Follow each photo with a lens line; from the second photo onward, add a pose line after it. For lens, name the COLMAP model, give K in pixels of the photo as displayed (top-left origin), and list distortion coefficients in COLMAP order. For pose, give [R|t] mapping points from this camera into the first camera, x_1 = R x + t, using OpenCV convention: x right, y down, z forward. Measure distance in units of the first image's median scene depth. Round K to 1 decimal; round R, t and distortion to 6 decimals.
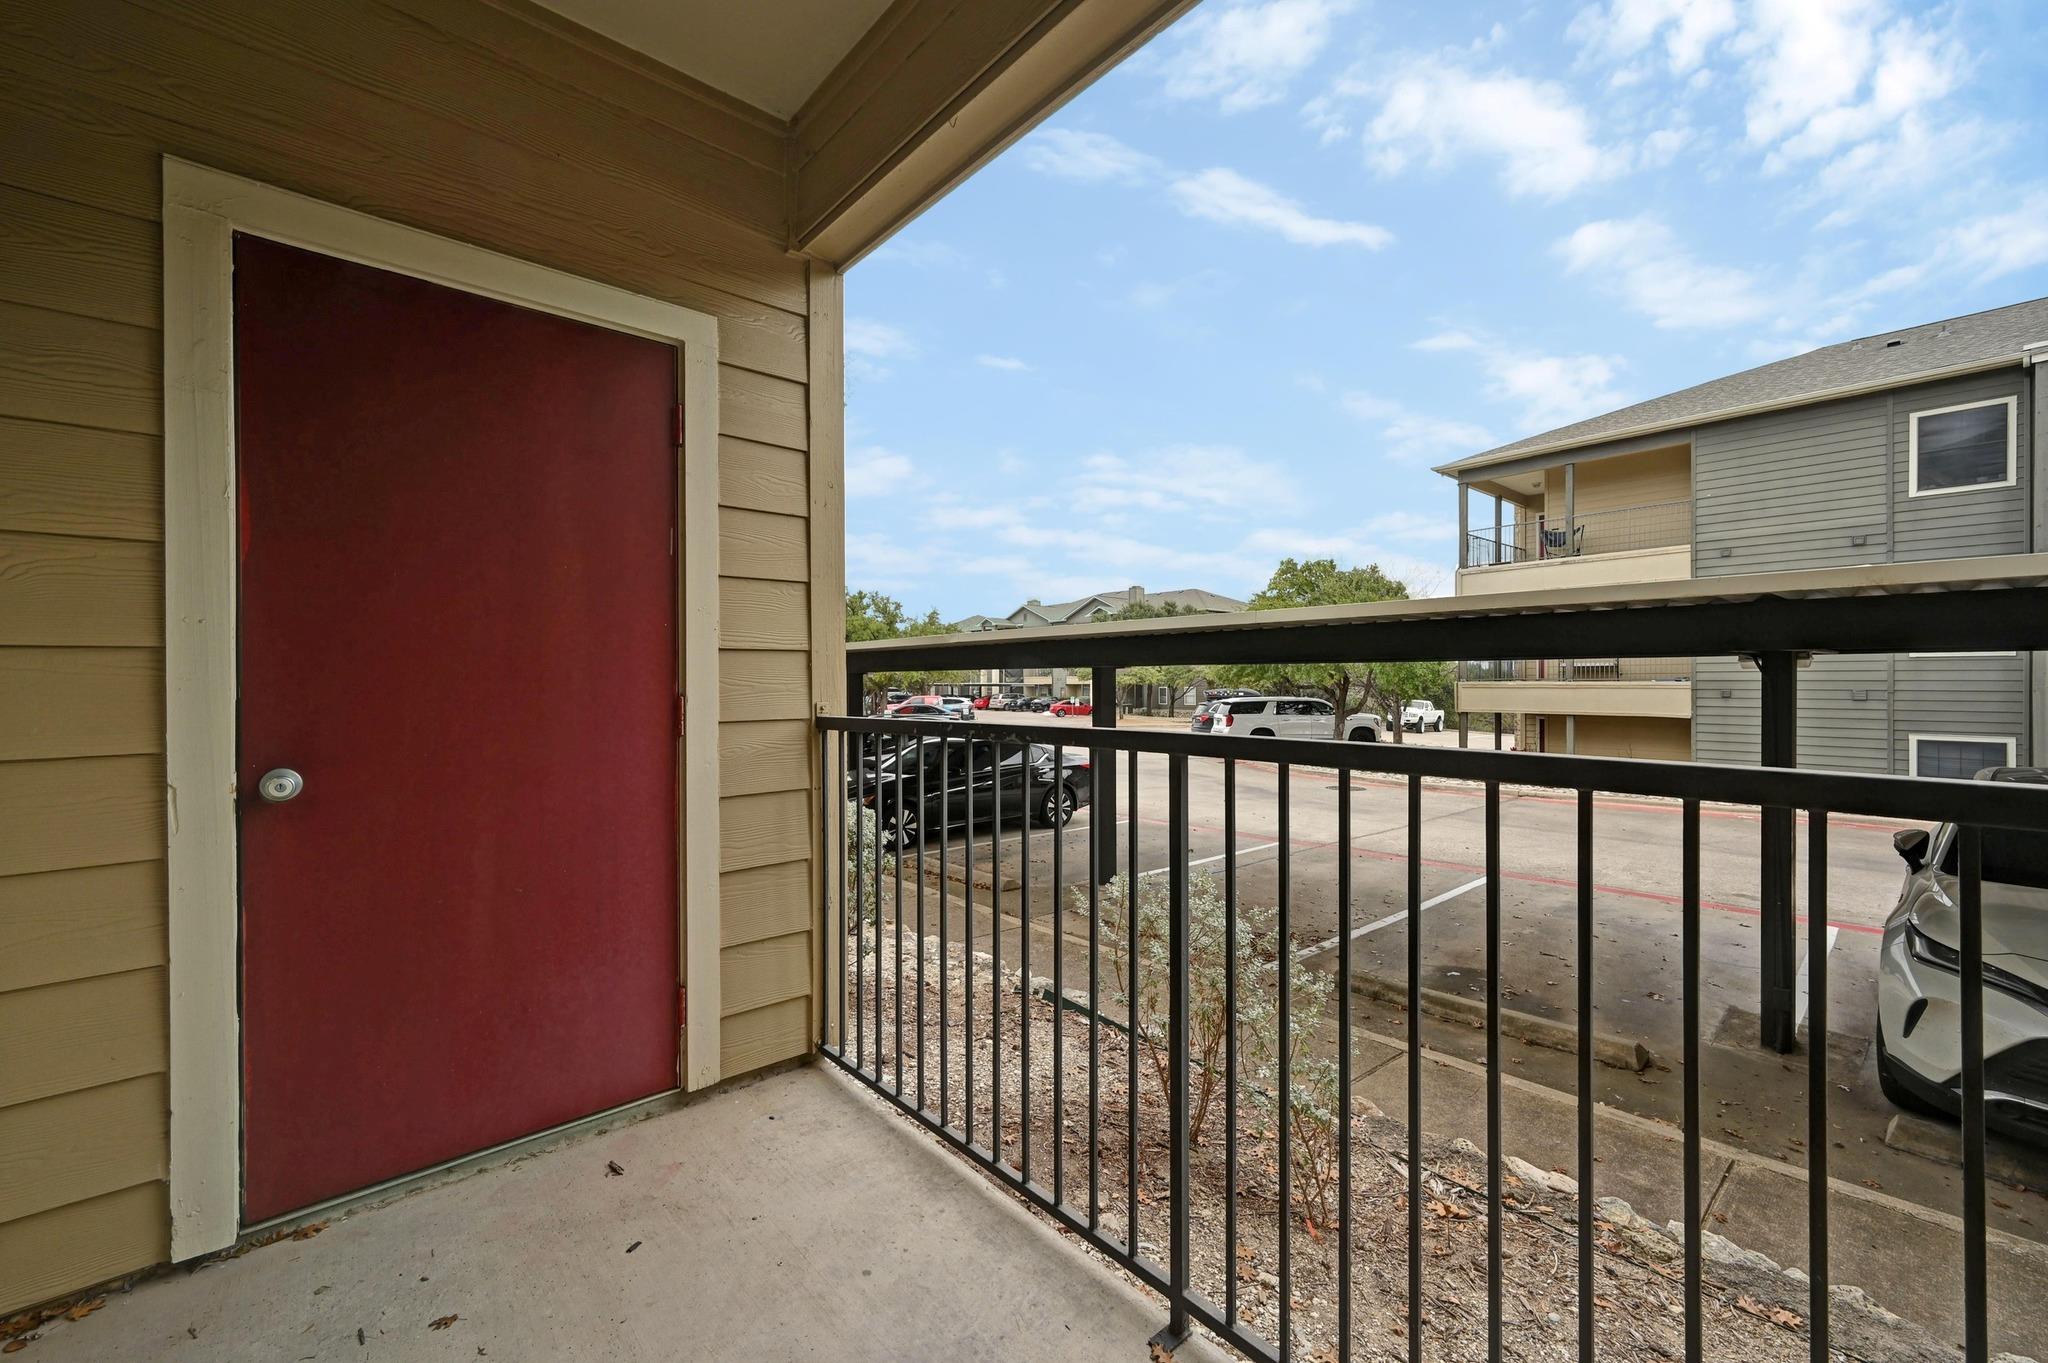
lens RADIAL K [[811.3, 0, 1026.6], [0, 811.3, 679.1], [0, 0, 1]] dist [-0.000403, -0.000303]
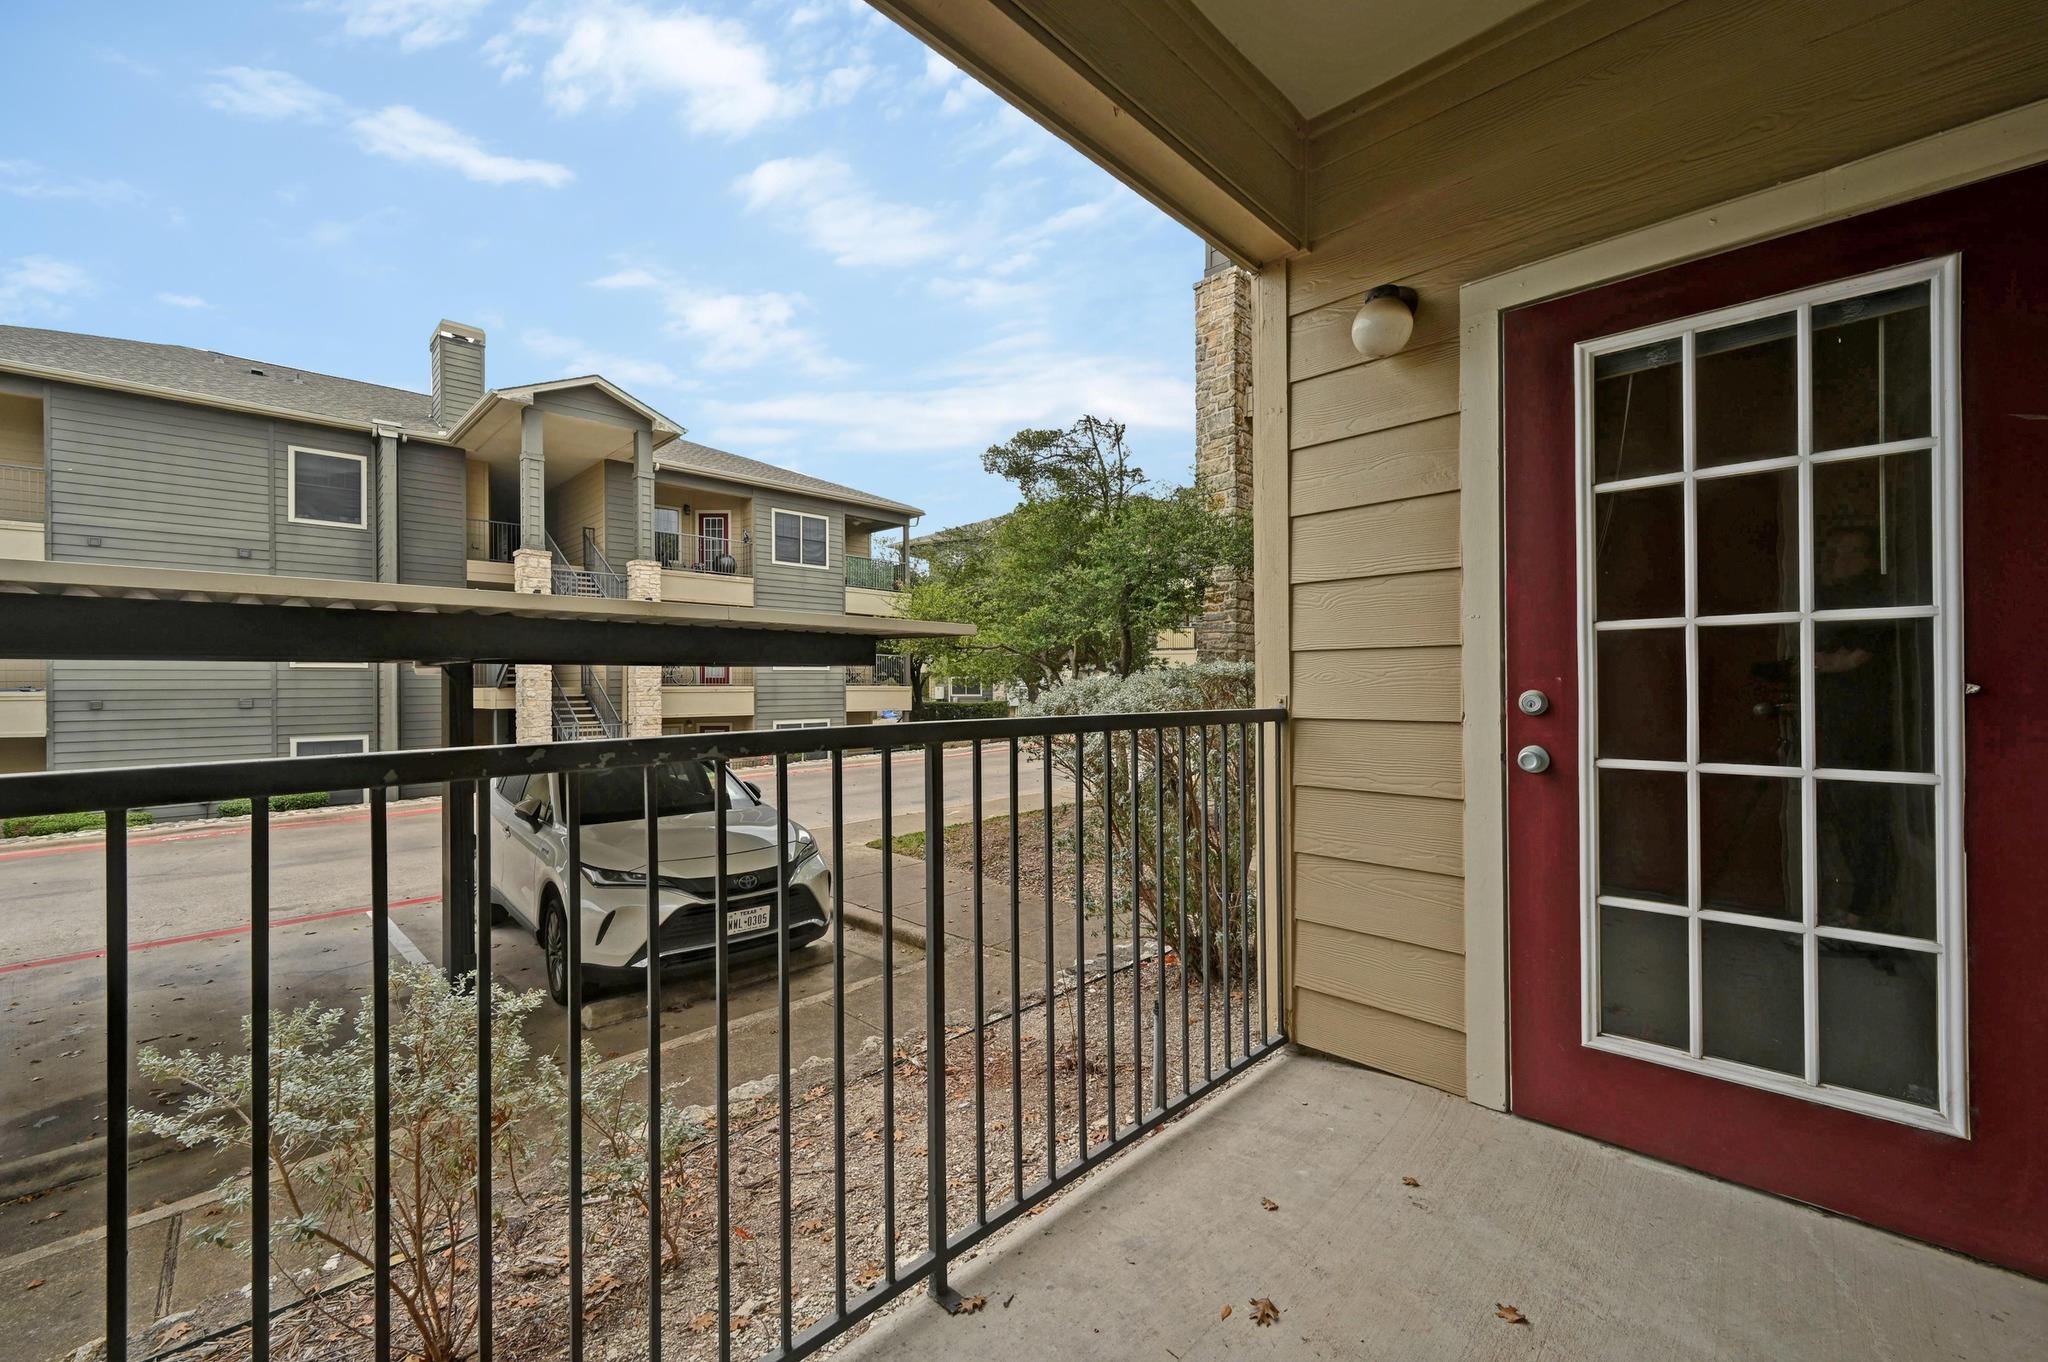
lens RADIAL K [[811.3, 0, 1027.5], [0, 811.3, 682.9], [0, 0, 1]] dist [-0.000403, -0.000303]
pose [[-0.083554, 0.000044, 0.996503, -0.087456], [0.007254, 0.999974, 0.000565, 0.000753], [-0.996477, 0.007276, -0.083552, 0.096063]]
